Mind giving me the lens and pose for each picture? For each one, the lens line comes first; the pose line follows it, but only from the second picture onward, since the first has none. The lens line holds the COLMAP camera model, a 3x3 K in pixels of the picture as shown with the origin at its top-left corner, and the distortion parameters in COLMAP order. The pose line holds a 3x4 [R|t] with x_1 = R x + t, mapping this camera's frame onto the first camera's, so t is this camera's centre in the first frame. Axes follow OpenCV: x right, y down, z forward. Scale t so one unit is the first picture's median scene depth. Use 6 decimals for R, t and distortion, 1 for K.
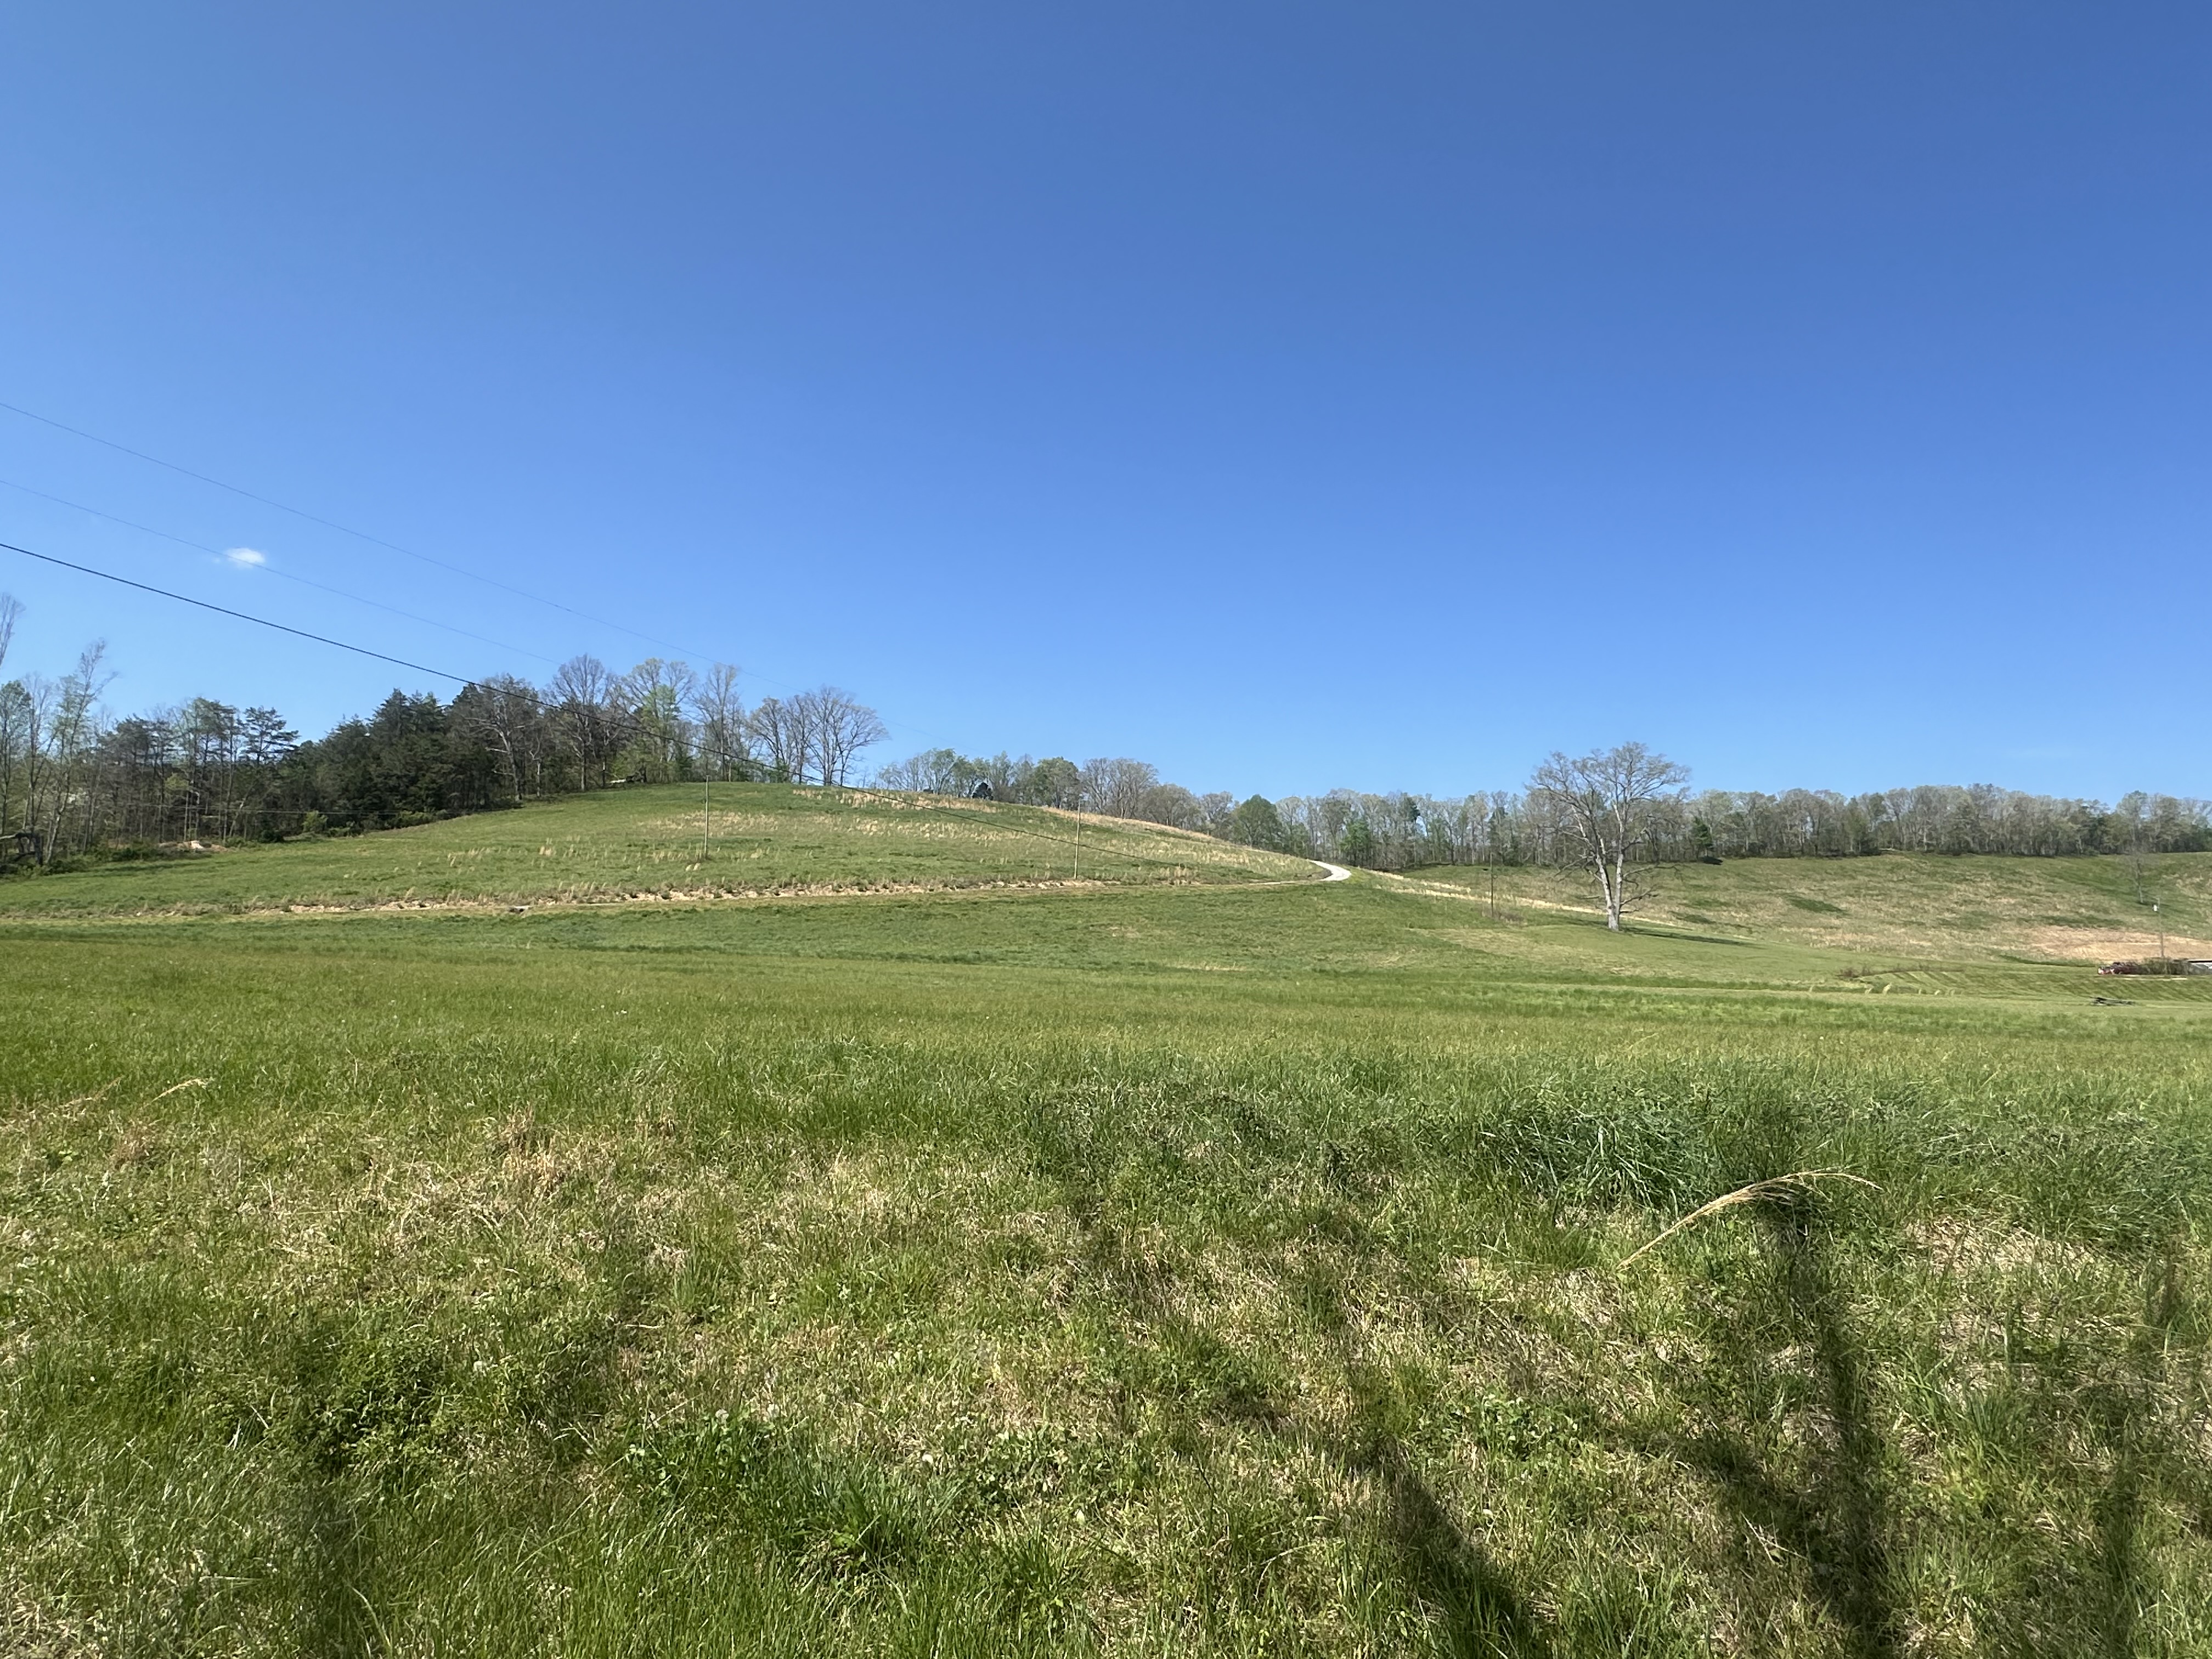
lens RADIAL K [[1266.5, 0, 1097.9], [0, 1266.5, 828.4], [0, 0, 1]] dist [-0.004214, 0.001471]
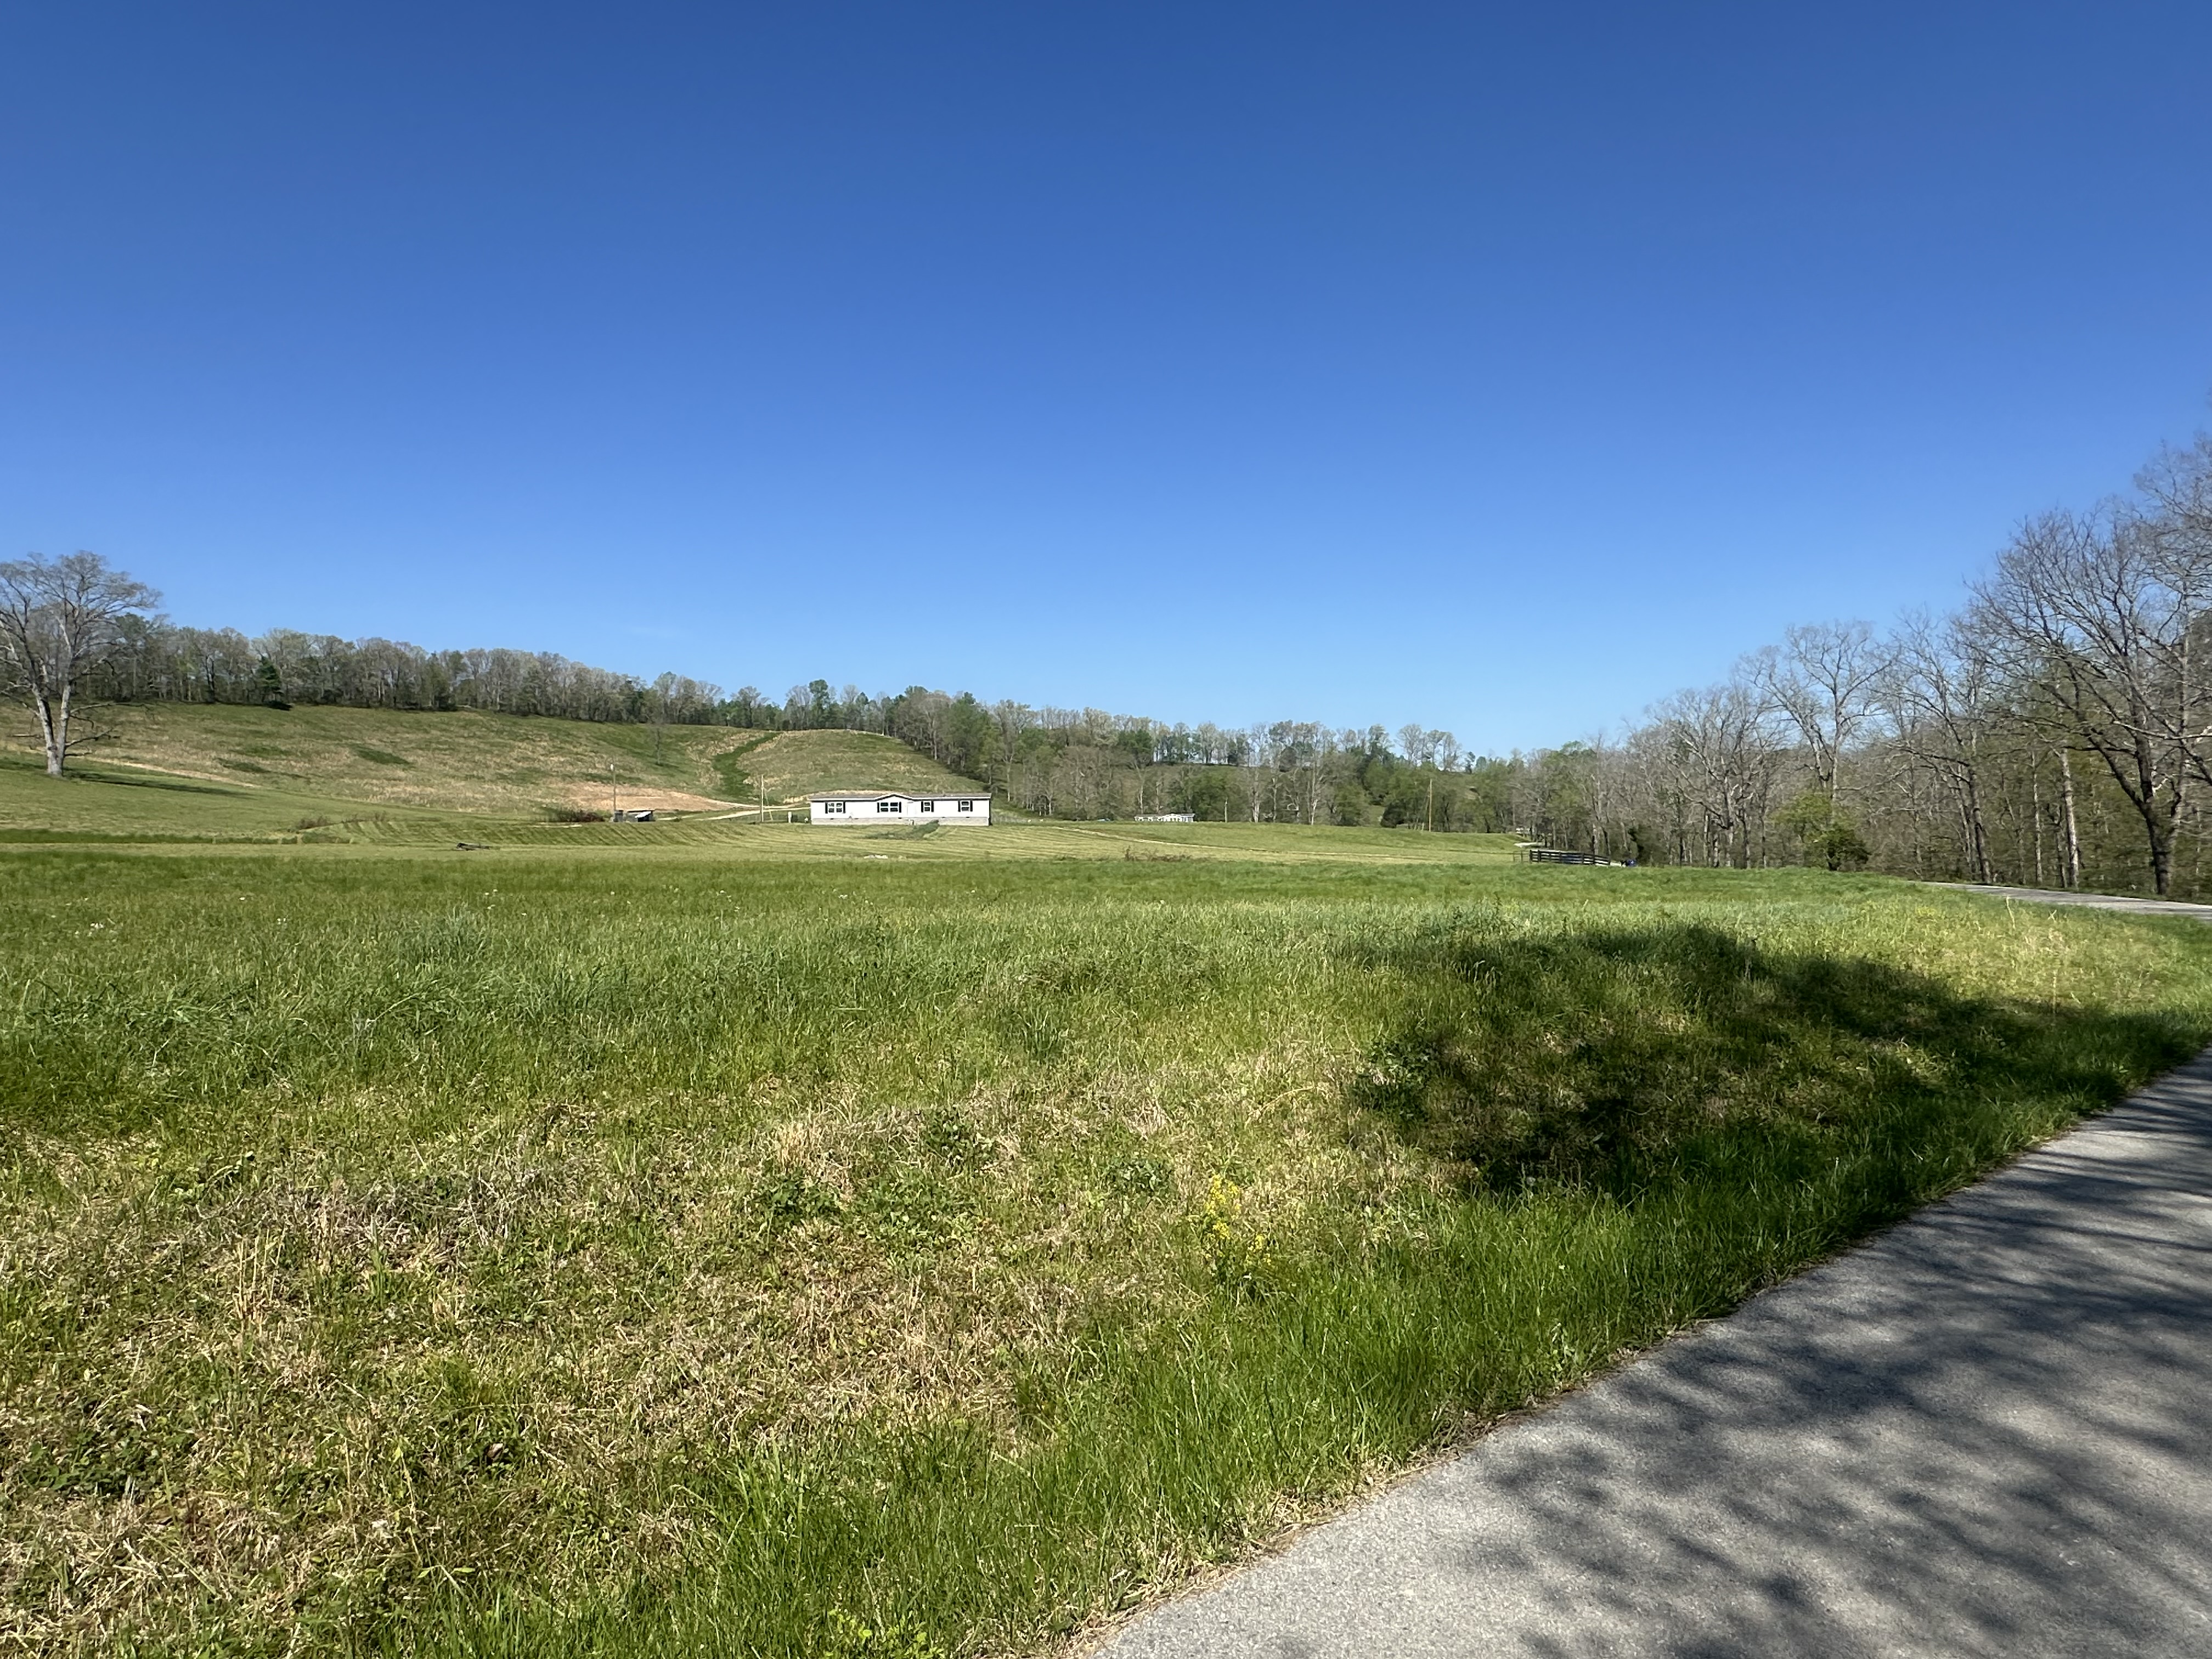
lens RADIAL K [[1266.5, 0, 1097.7], [0, 1266.5, 842.2], [0, 0, 1]] dist [-0.004214, 0.001471]
pose [[0.542332, -0.023318, 0.839841, 0.062475], [-0.083211, 0.993209, 0.081311, -0.000742], [-0.836034, -0.113982, 0.536709, -0.017992]]
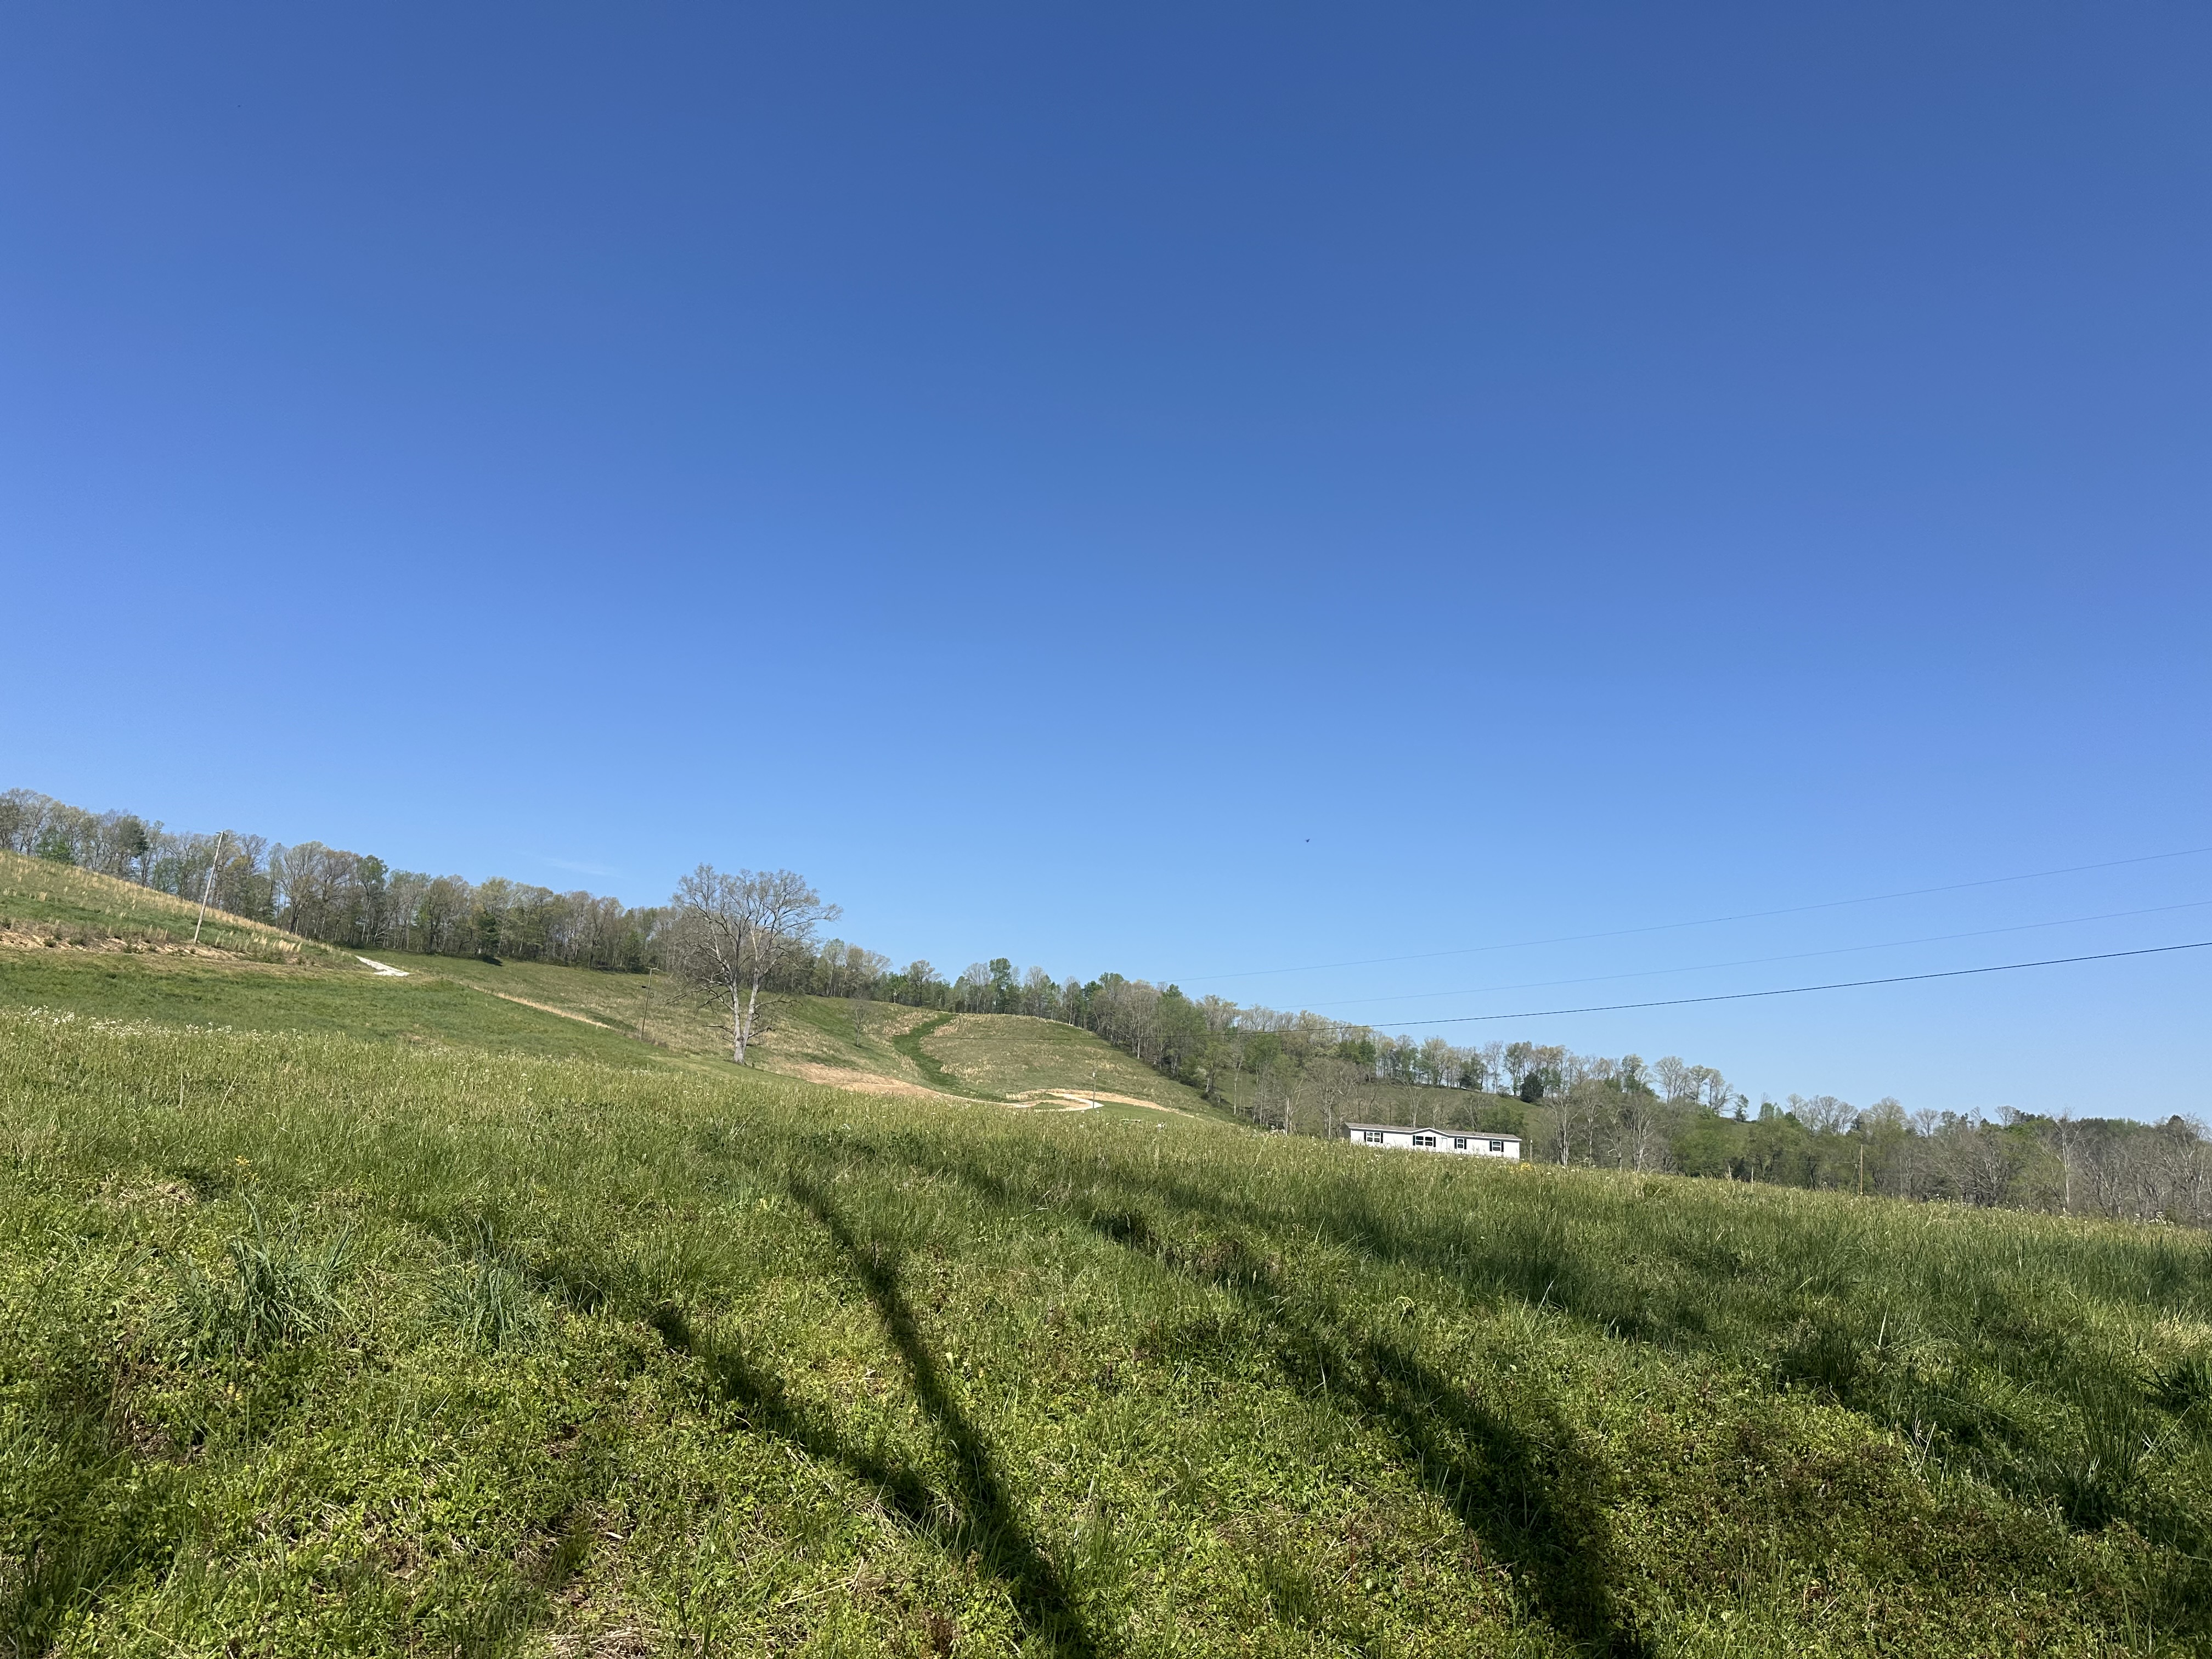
lens RADIAL K [[1546.0, 0, 1105.5], [0, 1546.0, 795.5], [0, 0, 1]] dist [0.084361, -0.102760]
pose [[0.567284, 0.202005, 0.798363, -0.315248], [-0.151795, 0.978487, -0.139721, 0.003248], [-0.809412, -0.041925, 0.585743, 0.076073]]
